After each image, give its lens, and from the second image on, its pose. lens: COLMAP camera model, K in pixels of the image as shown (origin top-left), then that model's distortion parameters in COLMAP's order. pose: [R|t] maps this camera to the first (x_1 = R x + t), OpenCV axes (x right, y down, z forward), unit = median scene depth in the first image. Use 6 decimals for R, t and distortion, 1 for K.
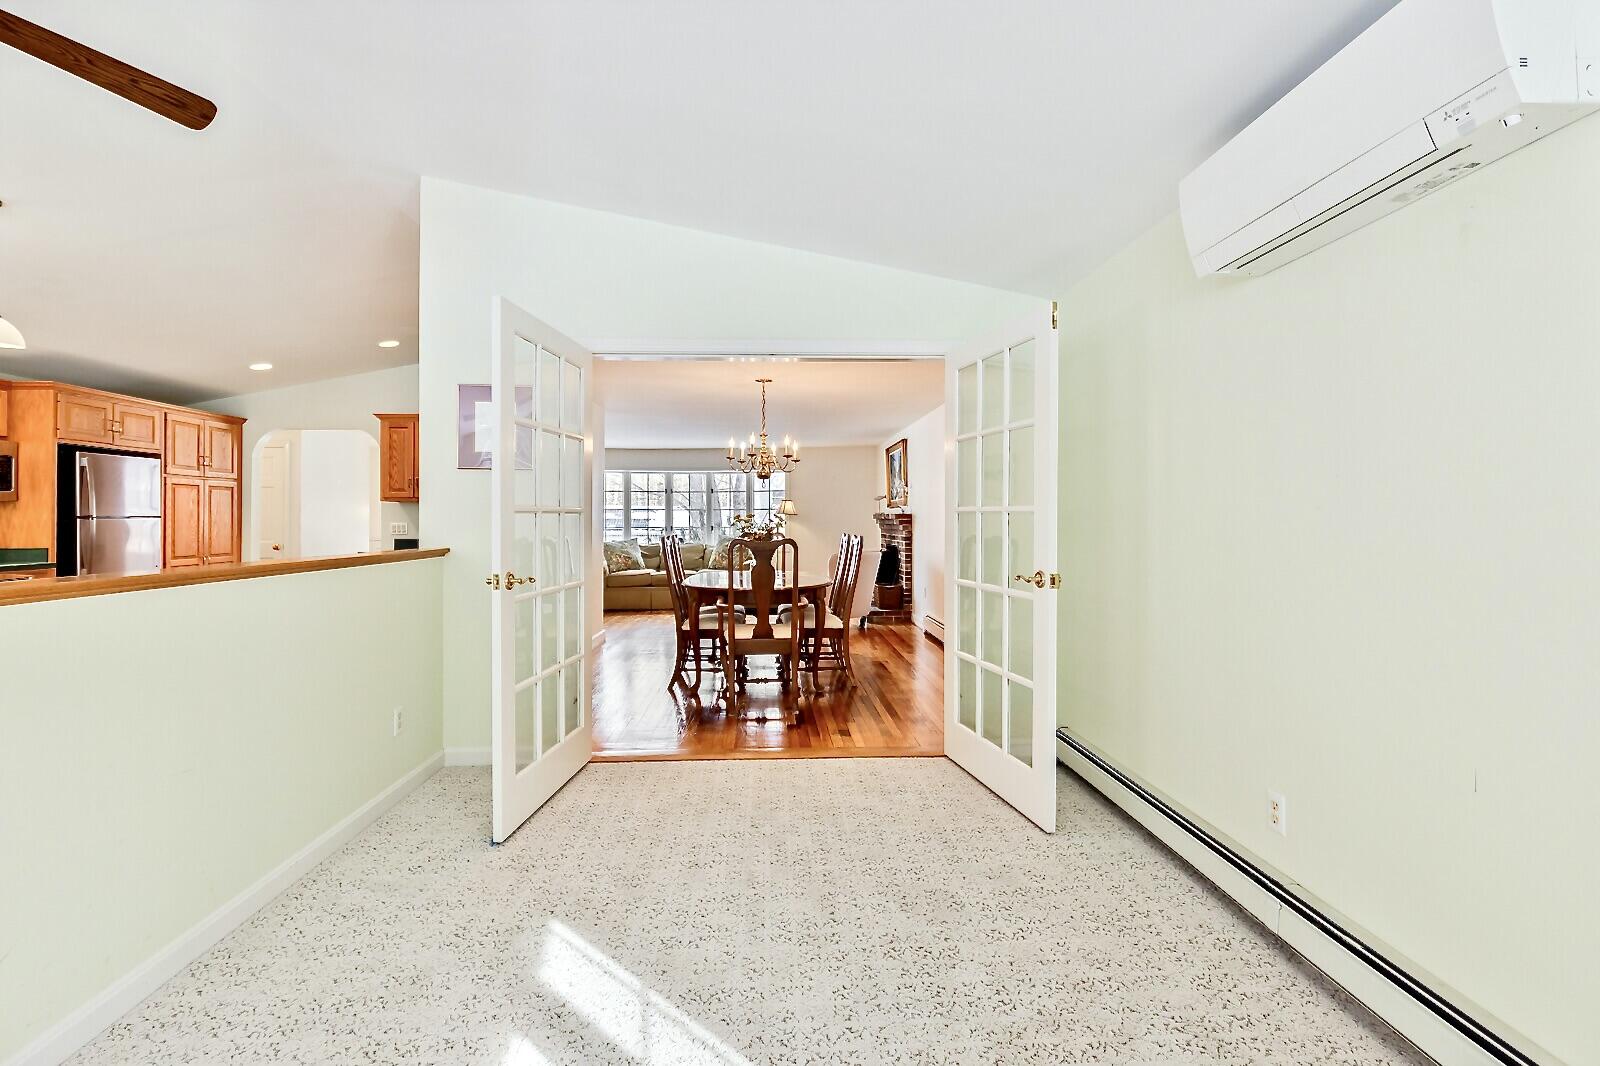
lens RADIAL K [[720.8, 0, 795.6], [0, 720.8, 512.0], [0, 0, 1]] dist [-0.001483, -0.000643]
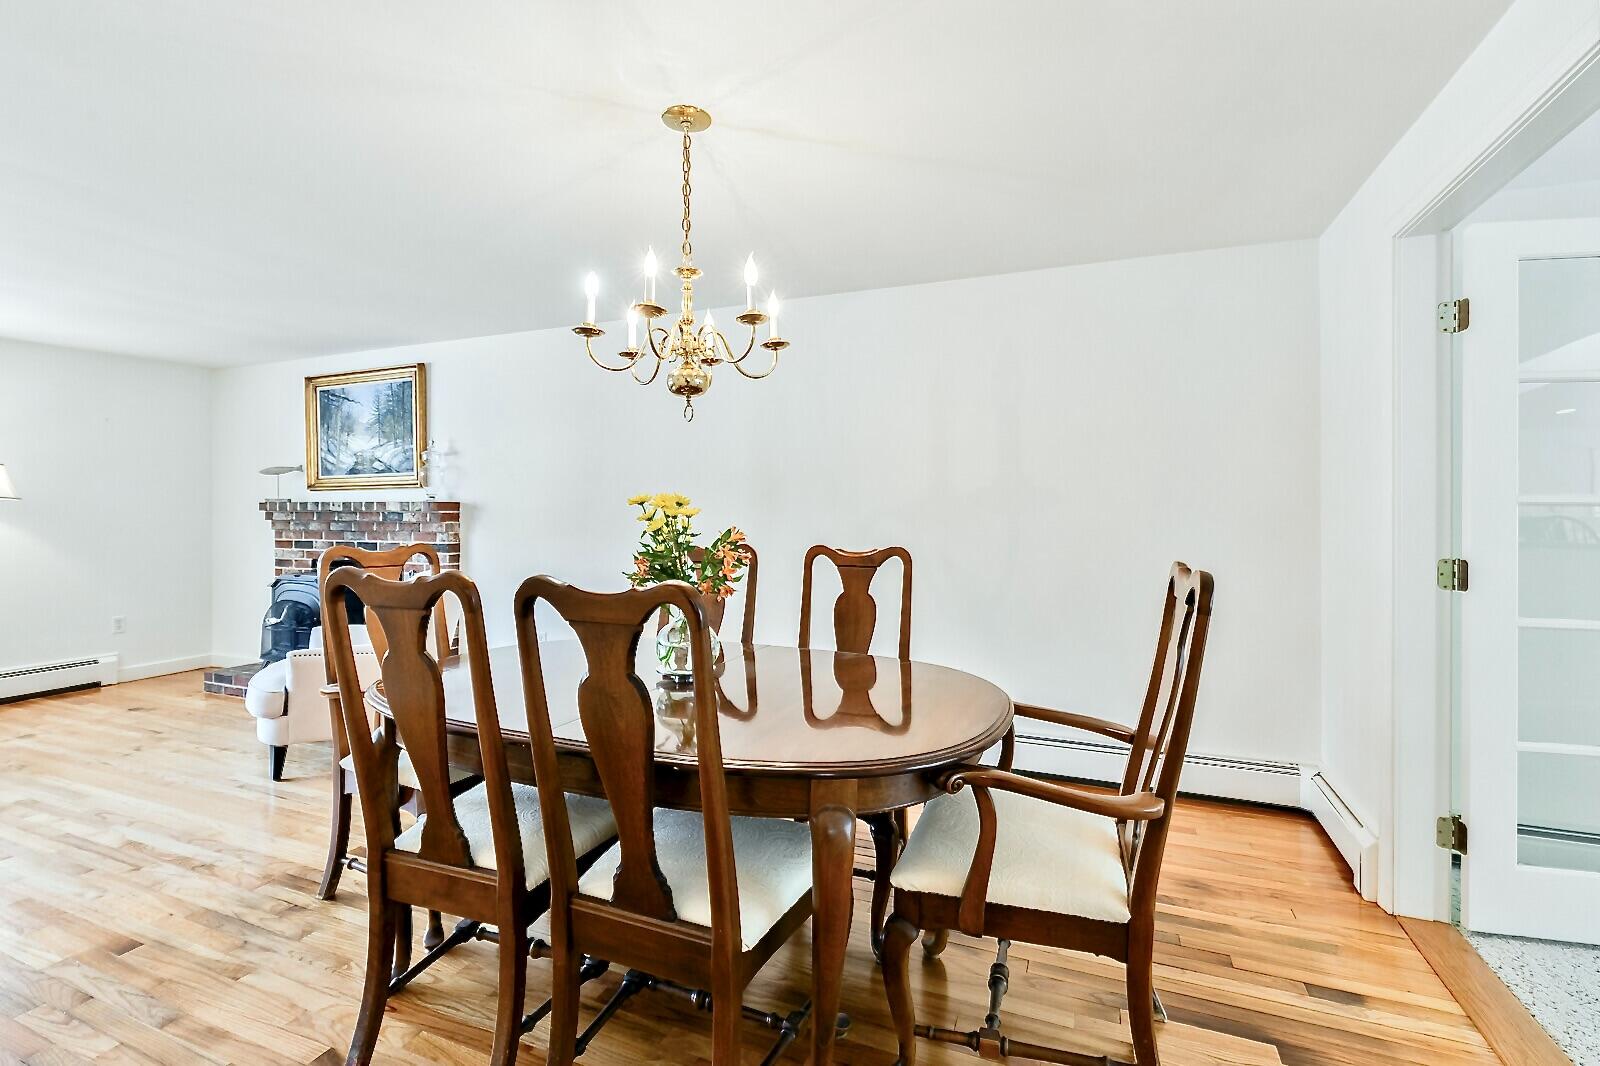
lens RADIAL K [[720.8, 0, 795.6], [0, 720.8, 512.0], [0, 0, 1]] dist [-0.001483, -0.000643]
pose [[0.424814, 0.009200, 0.905234, -0.282195], [-0.012649, 0.999911, -0.004227, 0.011284], [-0.905192, -0.009655, 0.424893, 0.659791]]
